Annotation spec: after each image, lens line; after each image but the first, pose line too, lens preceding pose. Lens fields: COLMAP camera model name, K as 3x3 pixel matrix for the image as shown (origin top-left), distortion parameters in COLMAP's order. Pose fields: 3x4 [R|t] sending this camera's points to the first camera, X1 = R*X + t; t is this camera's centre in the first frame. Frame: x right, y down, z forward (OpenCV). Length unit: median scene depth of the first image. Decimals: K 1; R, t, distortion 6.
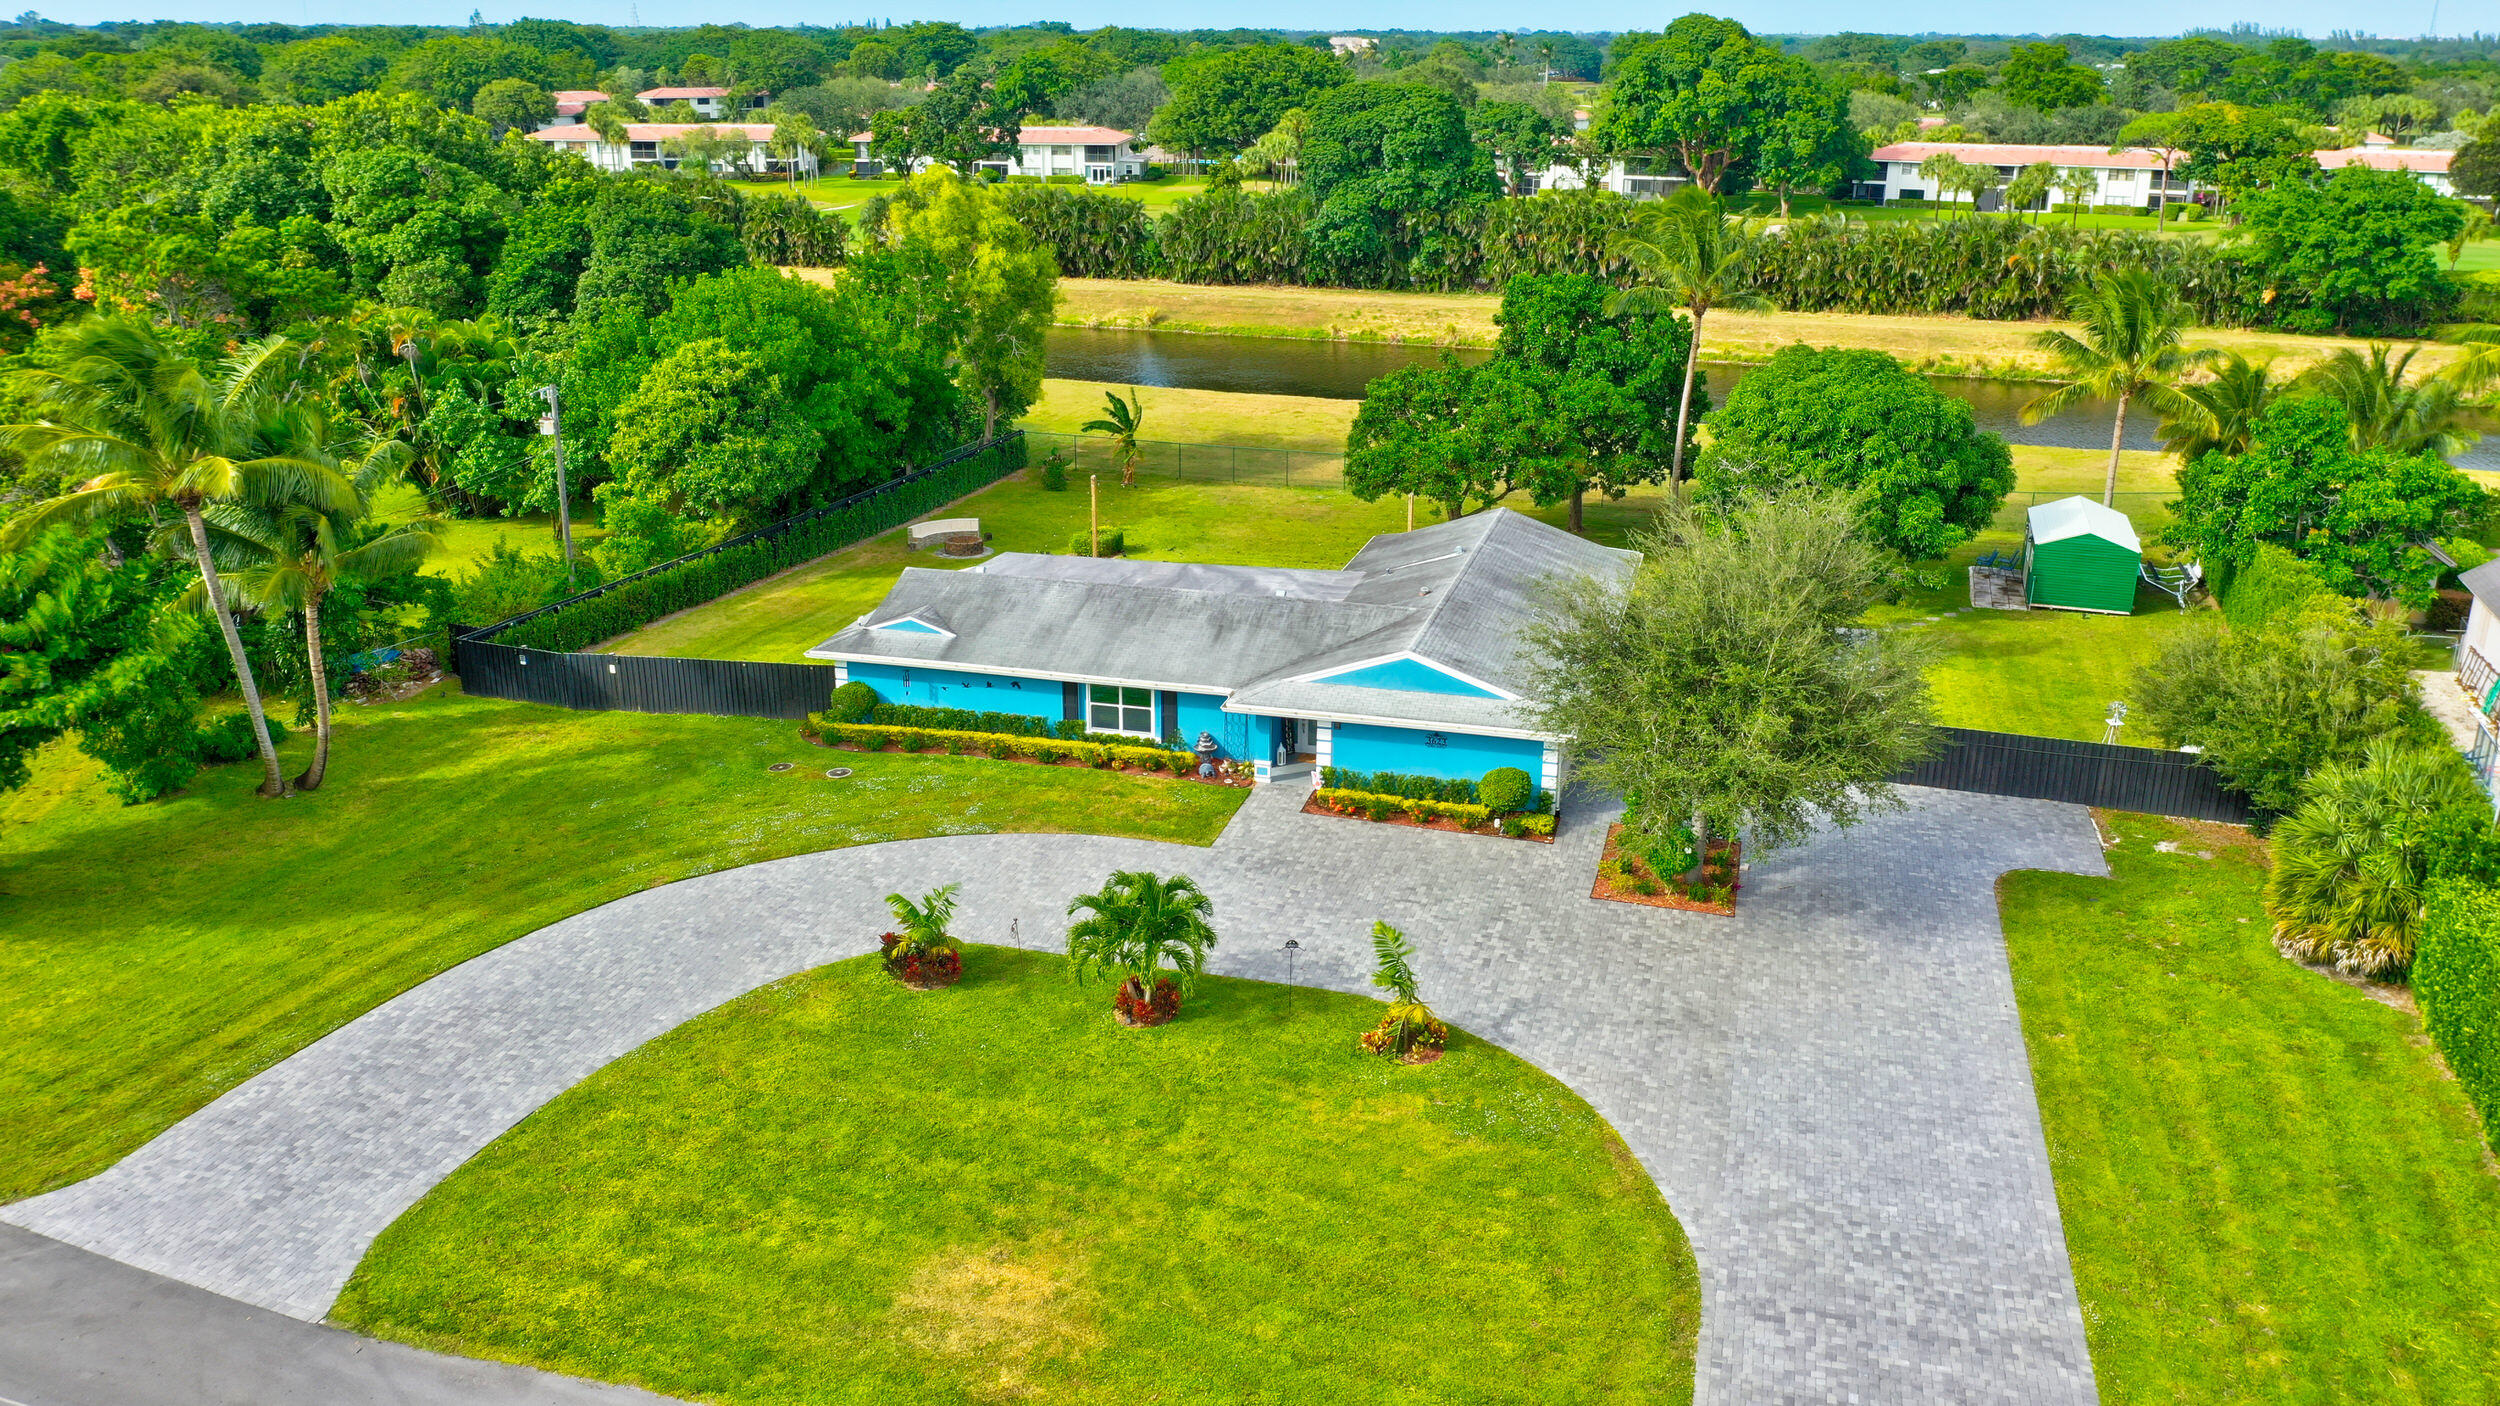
lens RADIAL K [[1966.1, 0, 1246.6], [0, 1966.1, 708.7], [0, 0, 1]] dist [-0.000250, -0.003832]
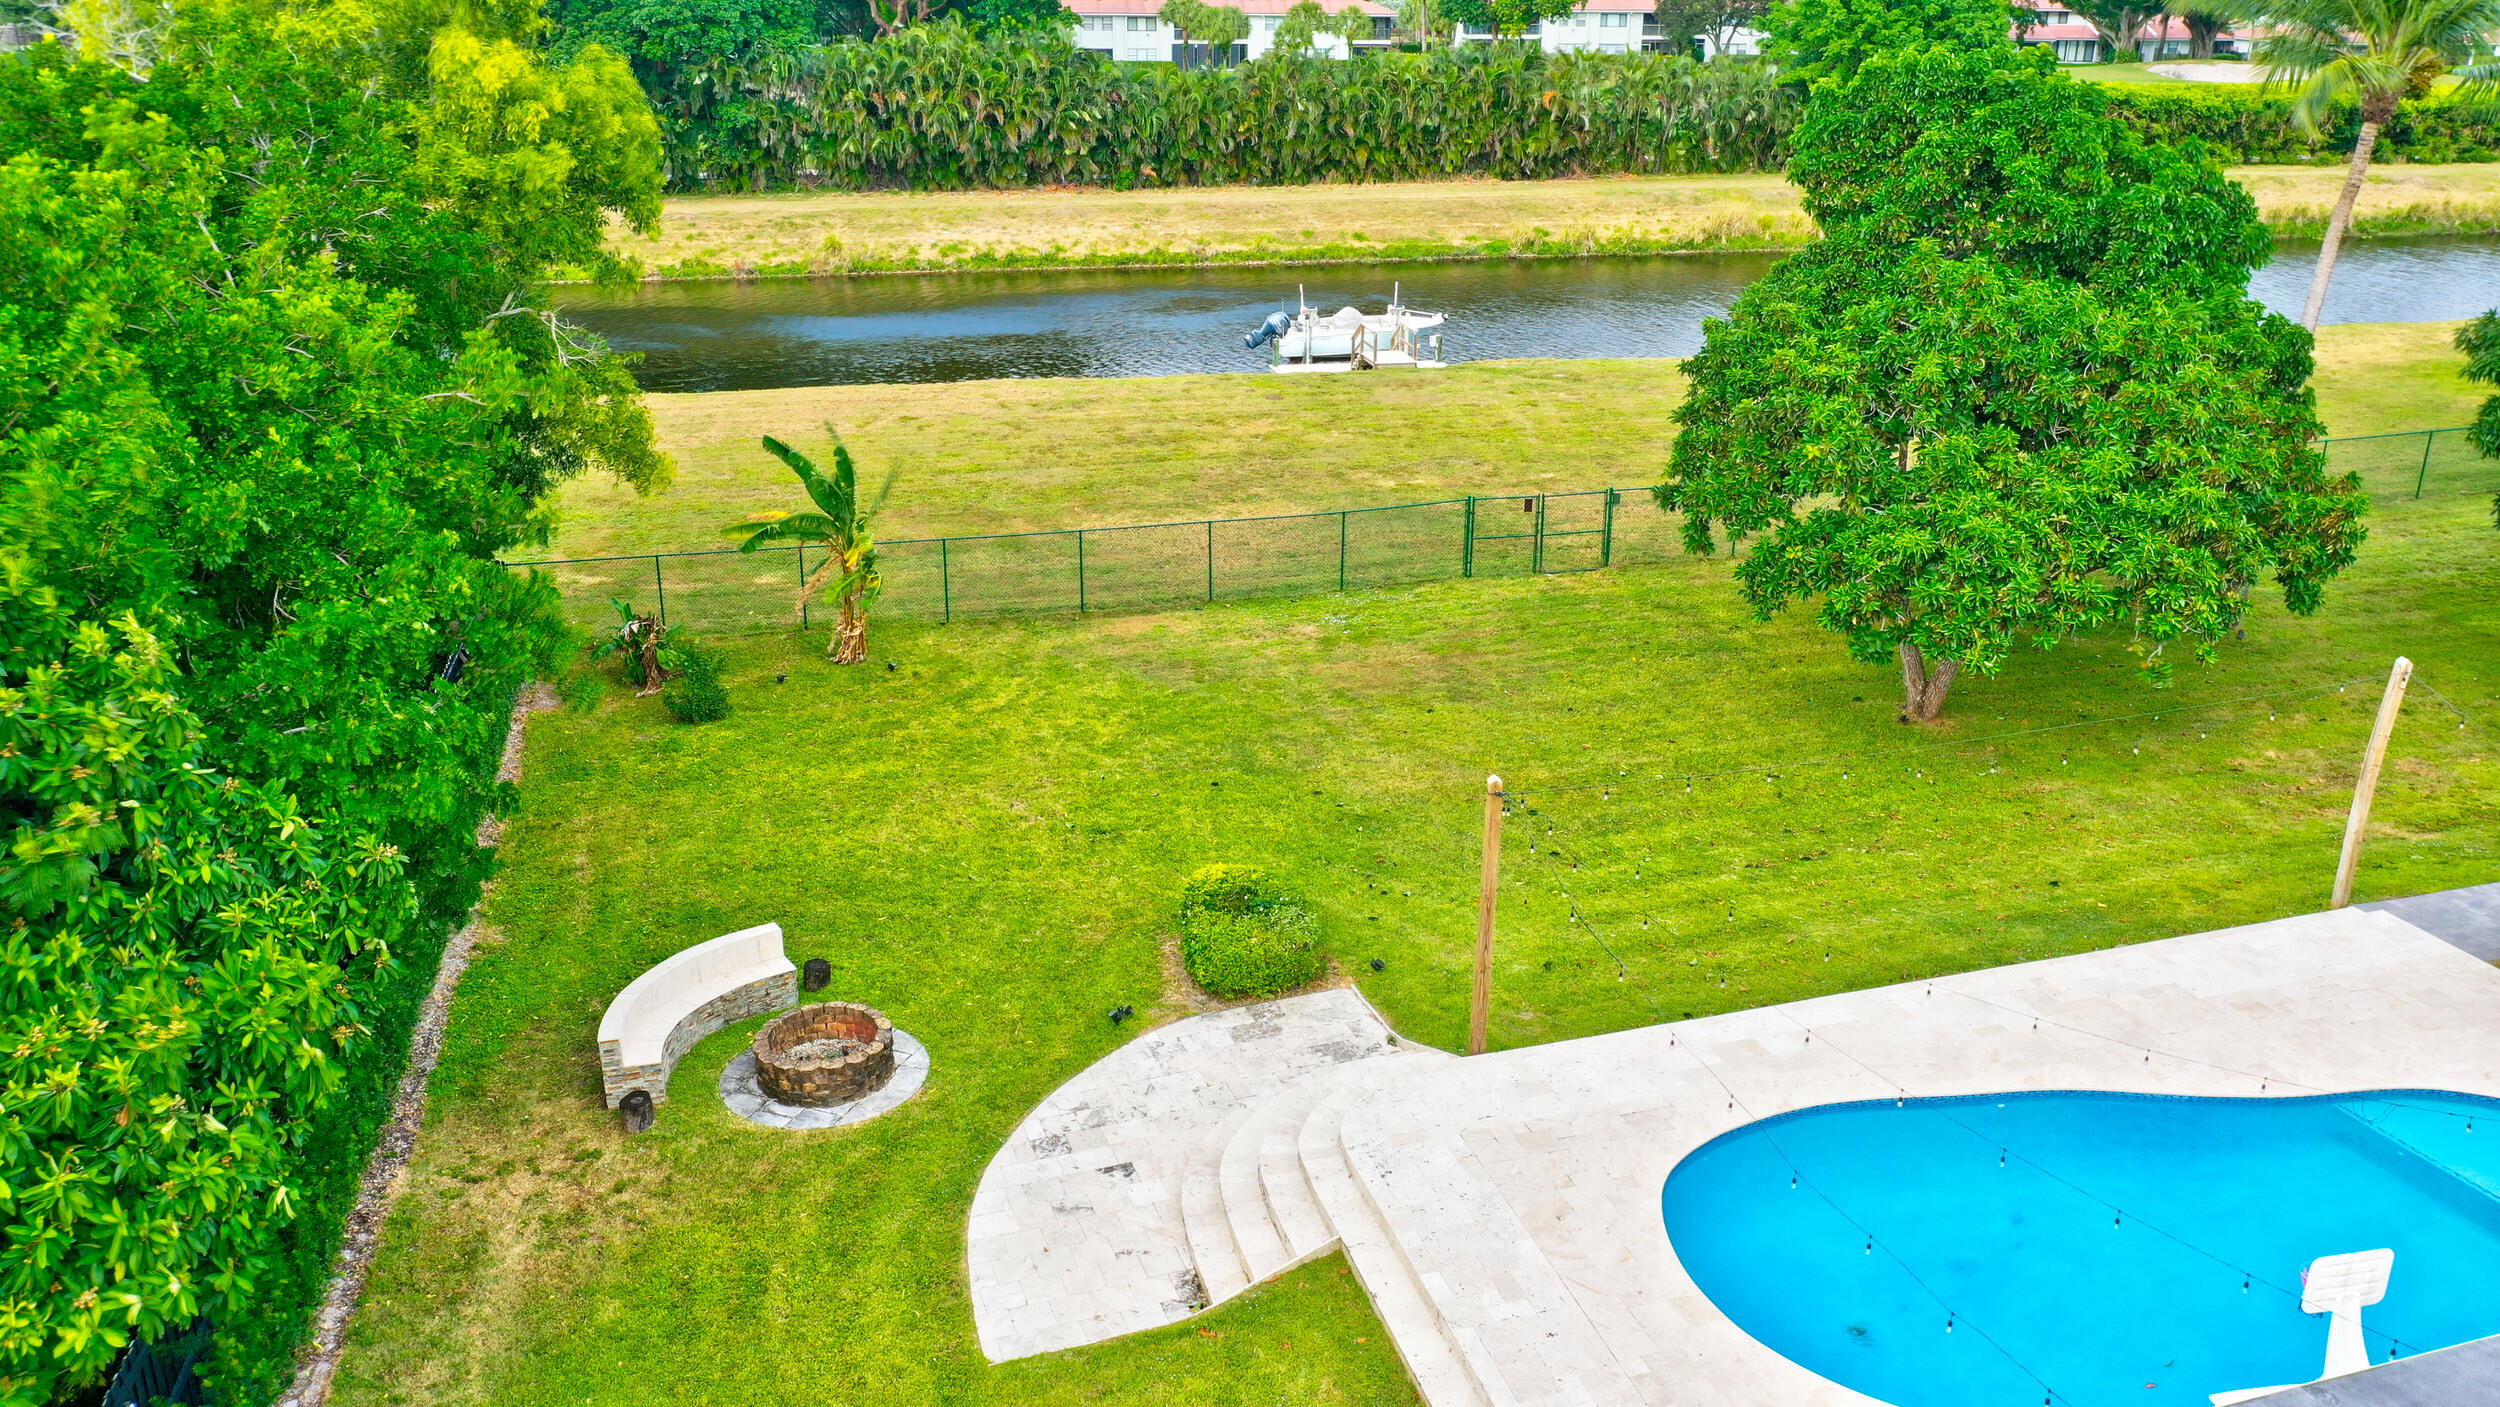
lens RADIAL K [[1966.1, 0, 1246.6], [0, 1966.1, 709.2], [0, 0, 1]] dist [-0.000250, -0.003832]
pose [[0.842303, -0.192396, 0.503497, -0.251151], [0.171624, 0.981239, 0.087840, -0.163146], [-0.510951, 0.012424, 0.859520, 0.801545]]
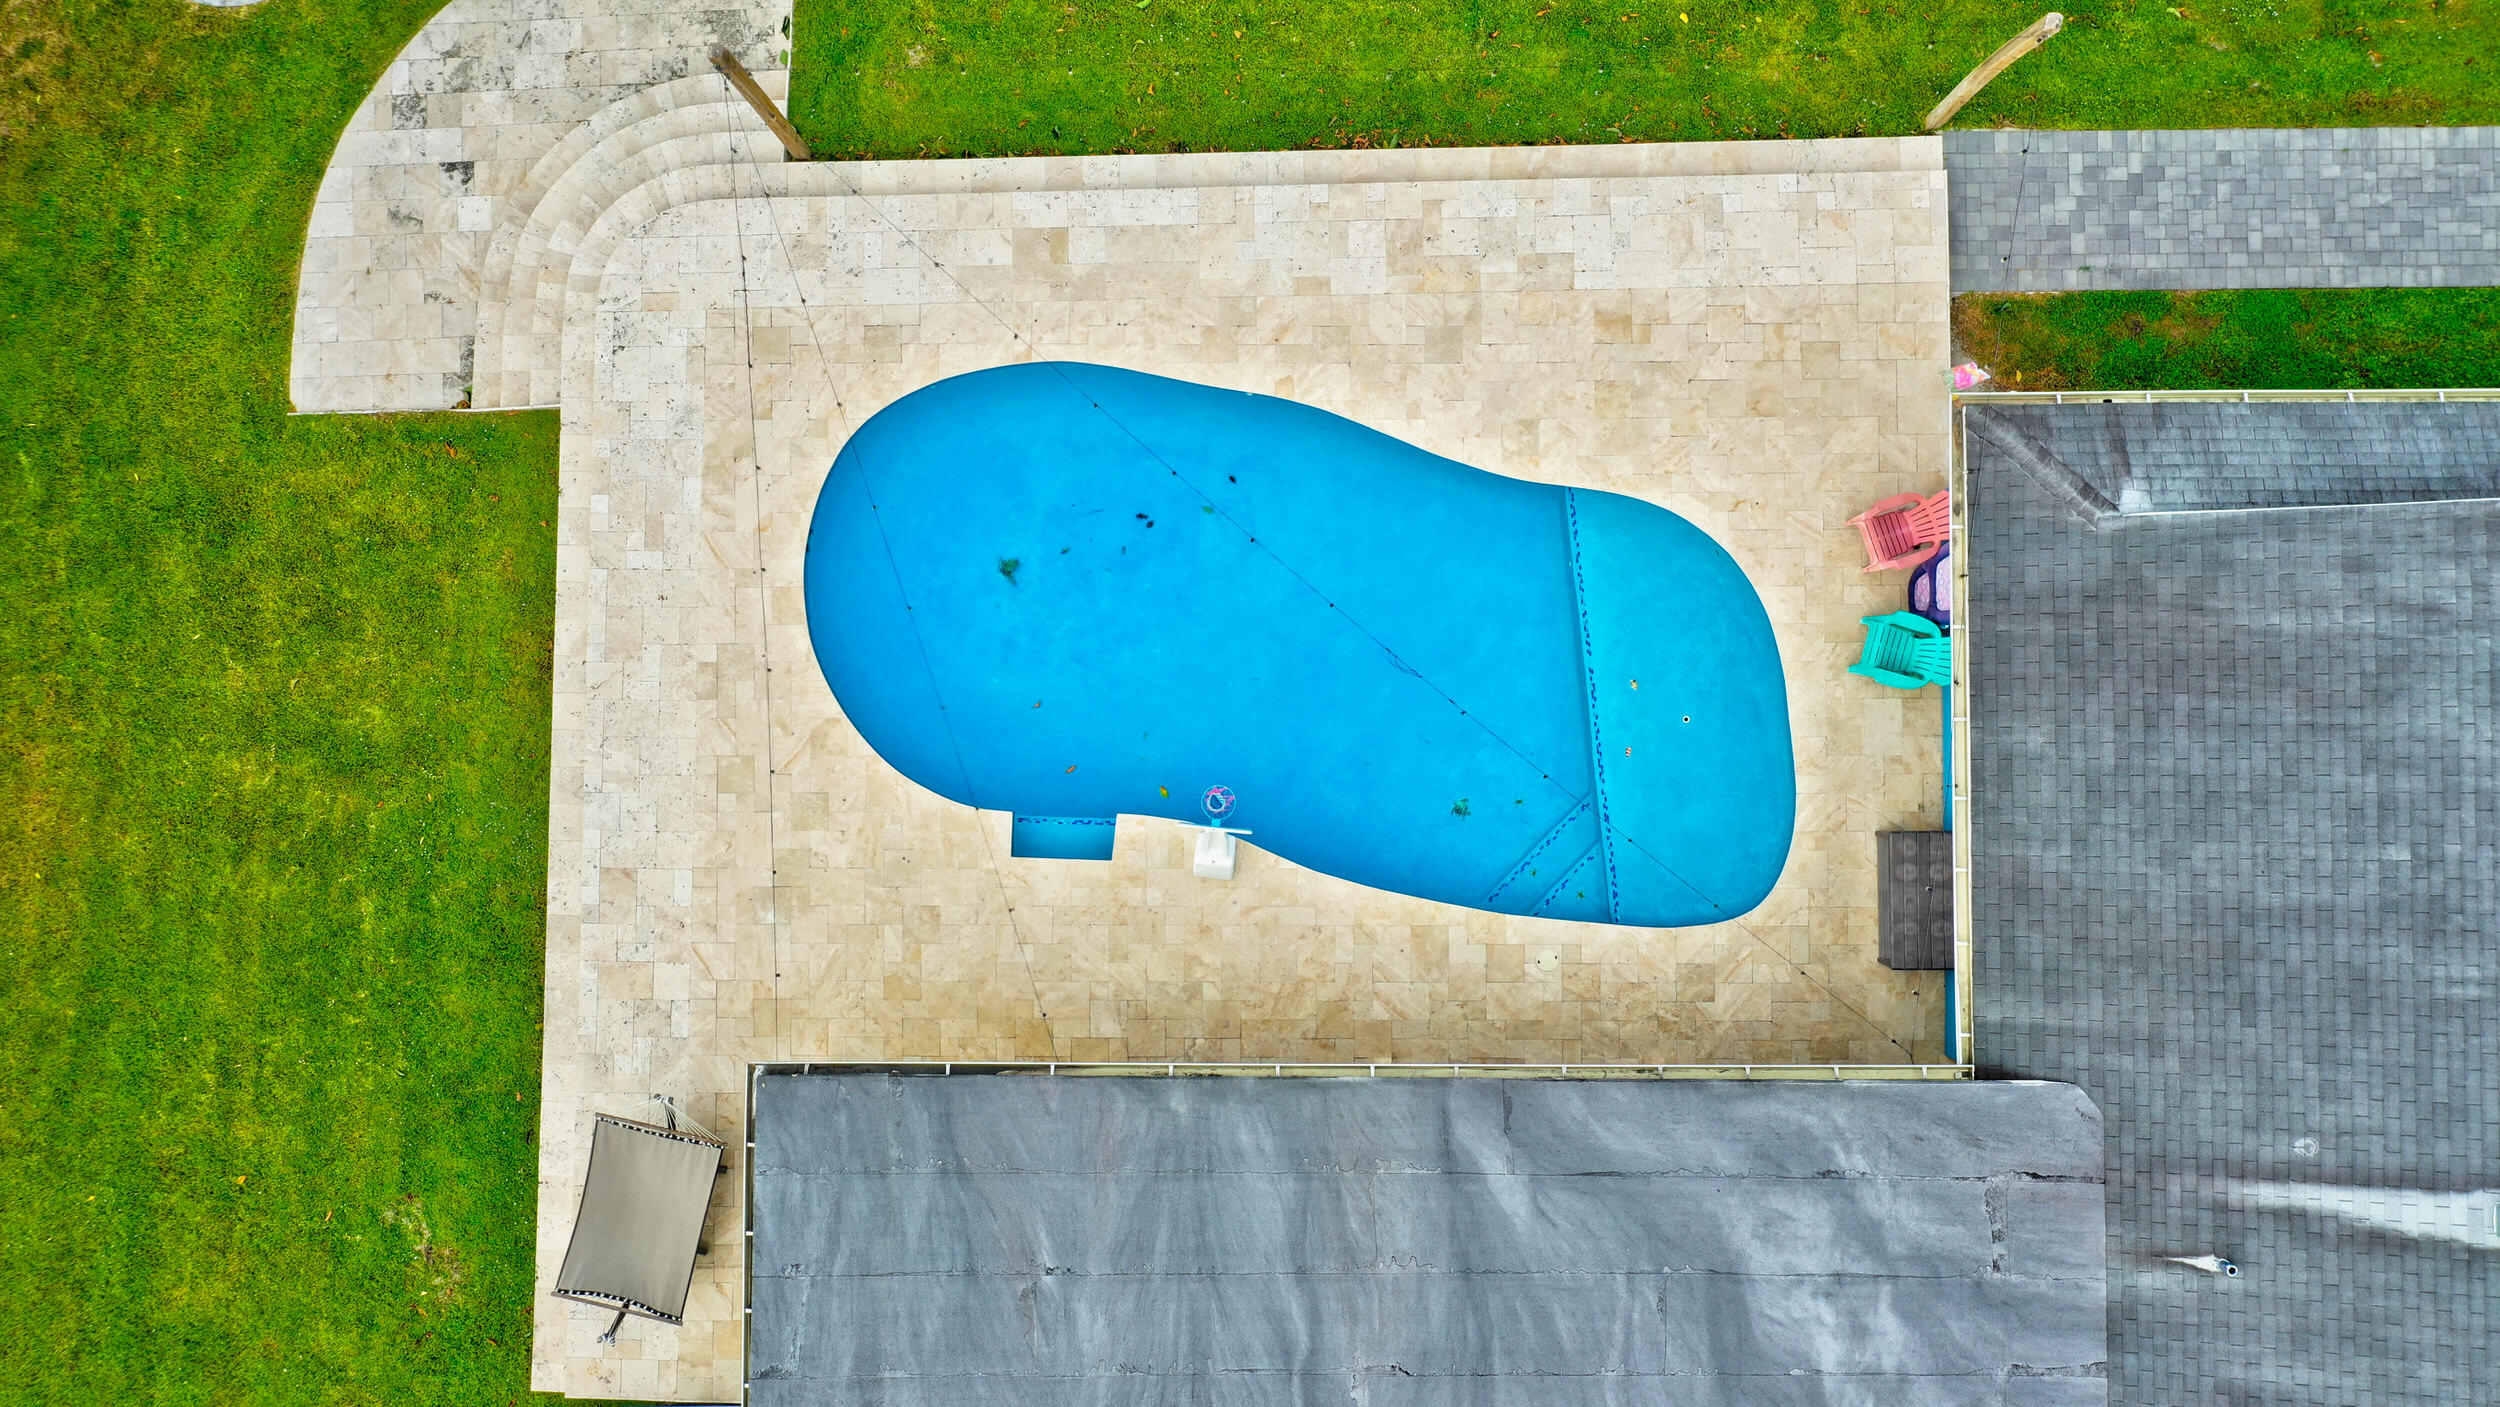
lens RADIAL K [[1939.0, 0, 1241.0], [0, 1939.0, 705.0], [0, 0, 1]] dist [0.002069, -0.004835]
pose [[0.963626, -0.266560, -0.019281, -0.033038], [0.109509, 0.328011, 0.938305, -0.317558], [-0.243790, -0.906286, 0.345270, 0.851316]]
